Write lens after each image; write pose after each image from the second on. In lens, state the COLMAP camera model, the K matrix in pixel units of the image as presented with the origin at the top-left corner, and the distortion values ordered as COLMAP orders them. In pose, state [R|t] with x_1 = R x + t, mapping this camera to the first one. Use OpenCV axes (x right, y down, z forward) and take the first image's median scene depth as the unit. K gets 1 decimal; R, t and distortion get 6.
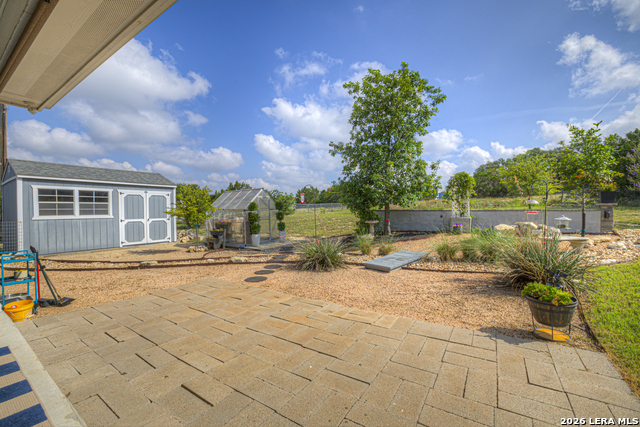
lens RADIAL K [[274.5, 0, 315.2], [0, 274.5, 213.2], [0, 0, 1]] dist [-0.006587, 0.002496]
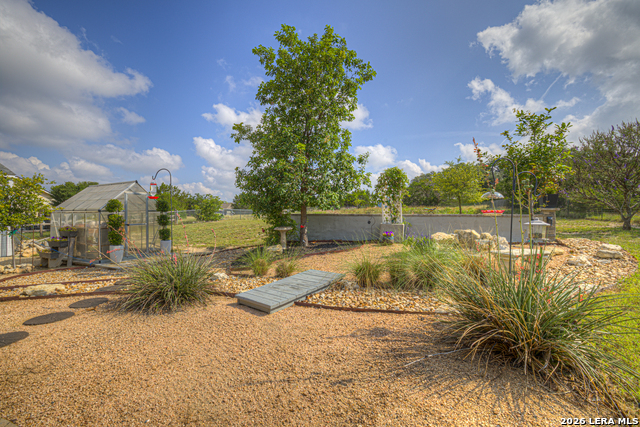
lens RADIAL K [[274.5, 0, 306.8], [0, 274.5, 219.1], [0, 0, 1]] dist [-0.006587, 0.002496]
pose [[0.985903, 0.011473, 0.166924, 0.143266], [-0.010260, 0.999914, -0.008125, 0.010374], [-0.167003, 0.006298, 0.985936, 0.236532]]
